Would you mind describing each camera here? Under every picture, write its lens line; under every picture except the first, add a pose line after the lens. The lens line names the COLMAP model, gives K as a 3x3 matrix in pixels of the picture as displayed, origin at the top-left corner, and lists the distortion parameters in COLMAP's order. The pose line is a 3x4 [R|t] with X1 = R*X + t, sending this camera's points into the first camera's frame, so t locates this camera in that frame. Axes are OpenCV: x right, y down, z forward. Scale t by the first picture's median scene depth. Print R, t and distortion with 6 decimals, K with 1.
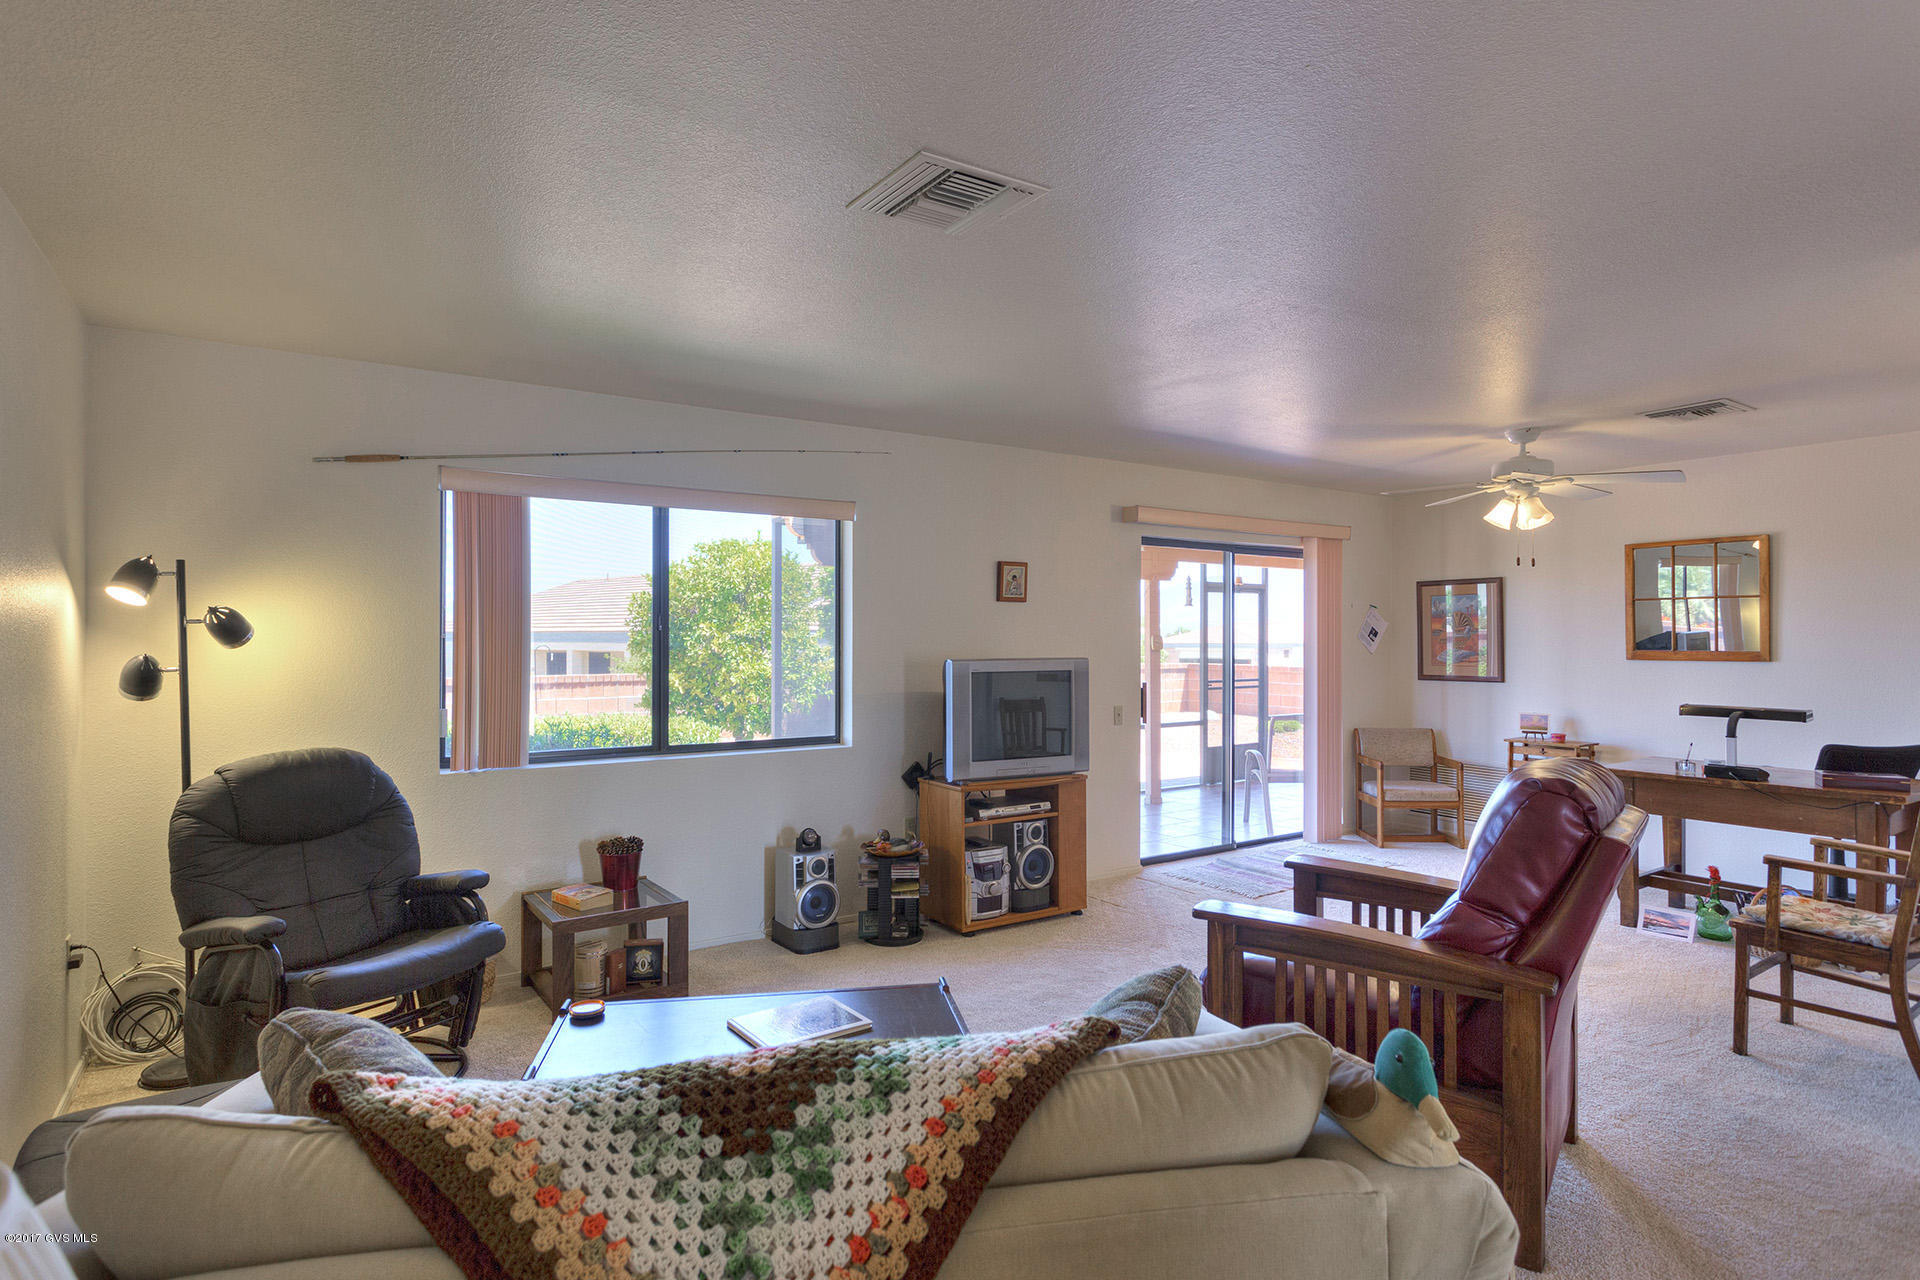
lens RADIAL K [[1004.2, 0, 961.8], [0, 1004.2, 642.0], [0, 0, 1]] dist [-0.005773, -0.000177]
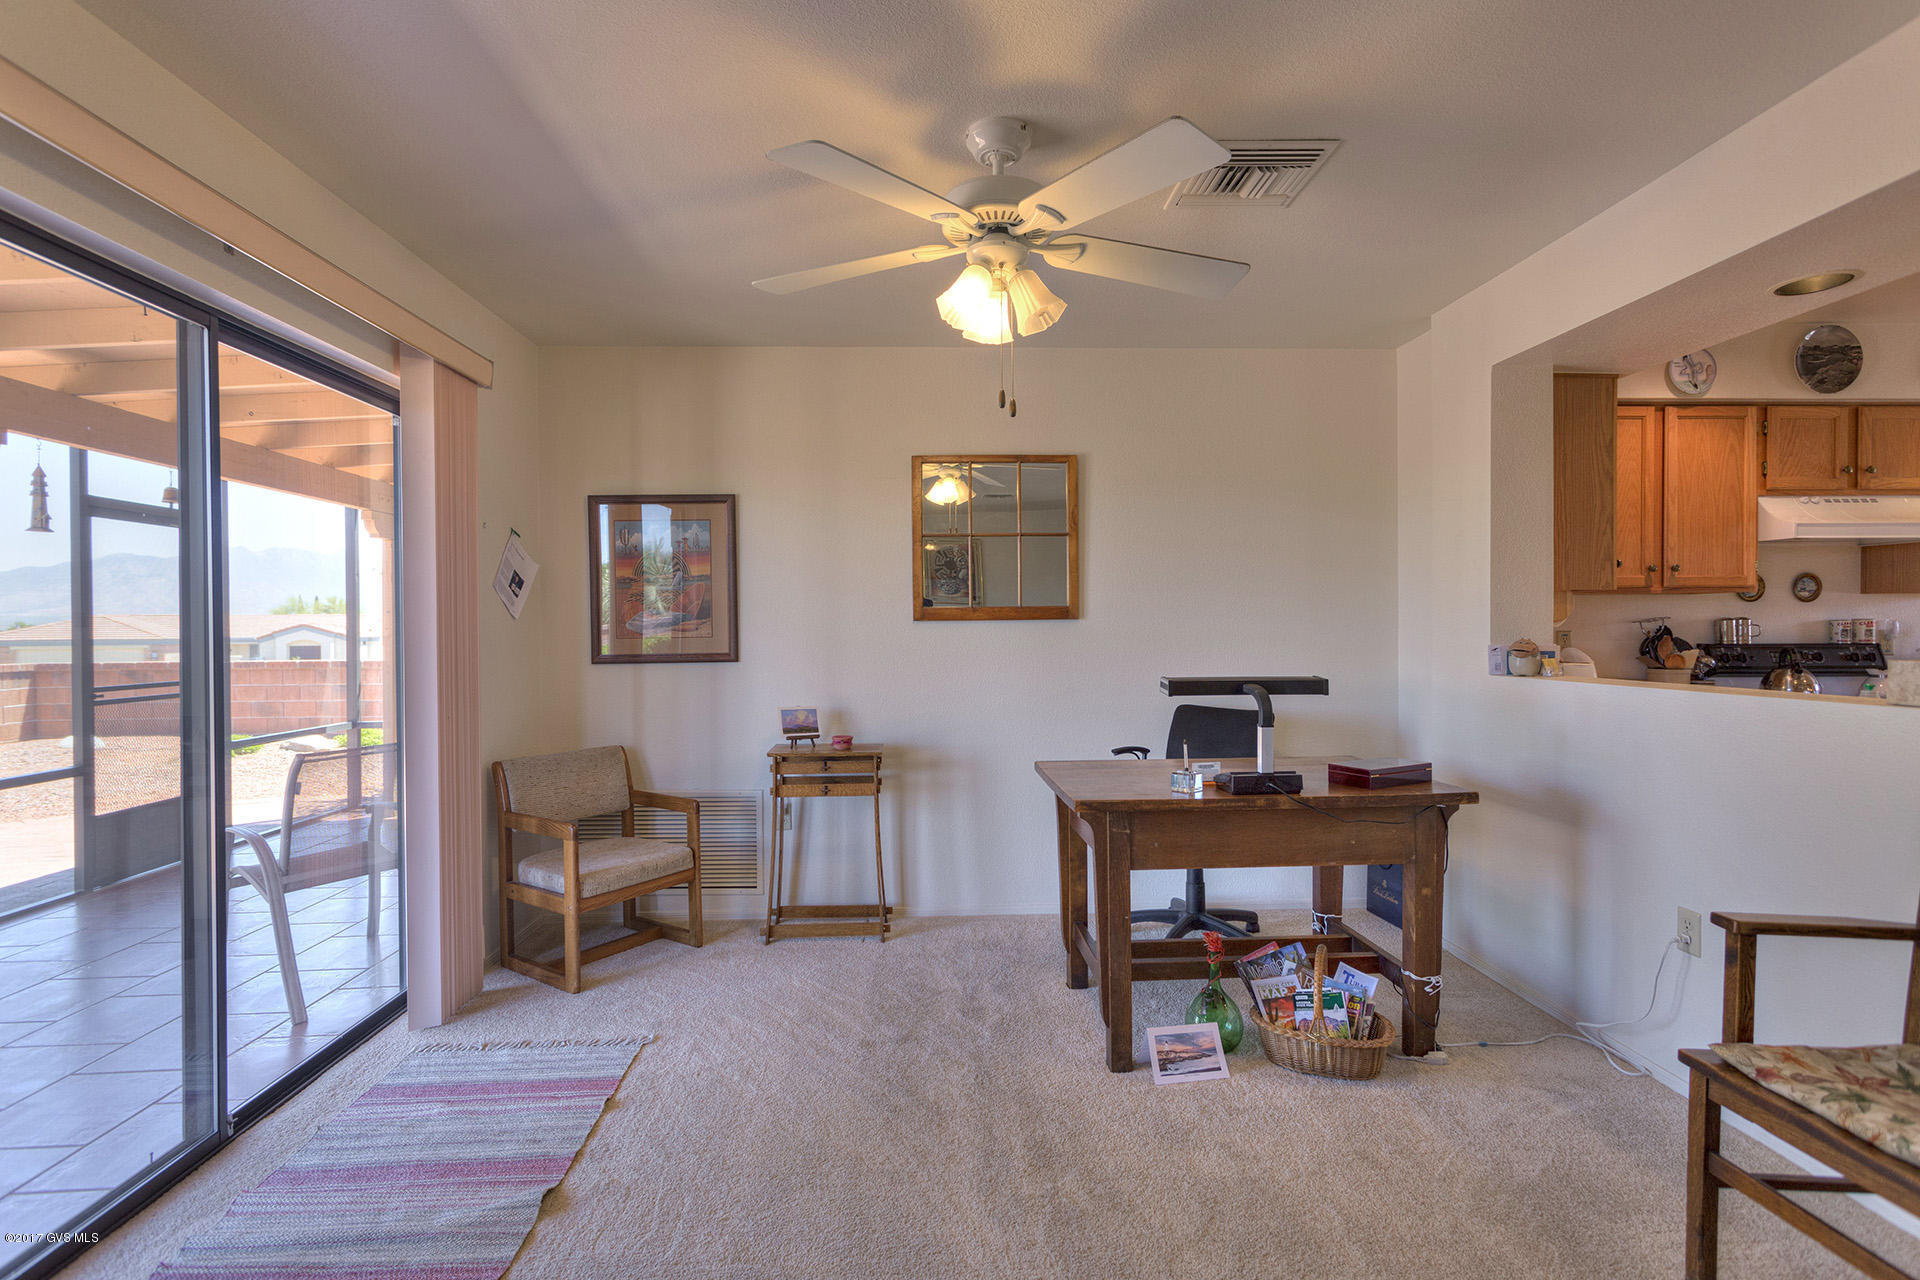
lens RADIAL K [[923.4, 0, 967.3], [0, 923.4, 636.1], [0, 0, 1]] dist [0.008649, 0.001622]
pose [[0.533885, -0.012602, 0.845463, 0.119835], [0.012058, 0.999901, 0.007289, 0.021046], [-0.845471, 0.006304, 0.533984, 0.543834]]
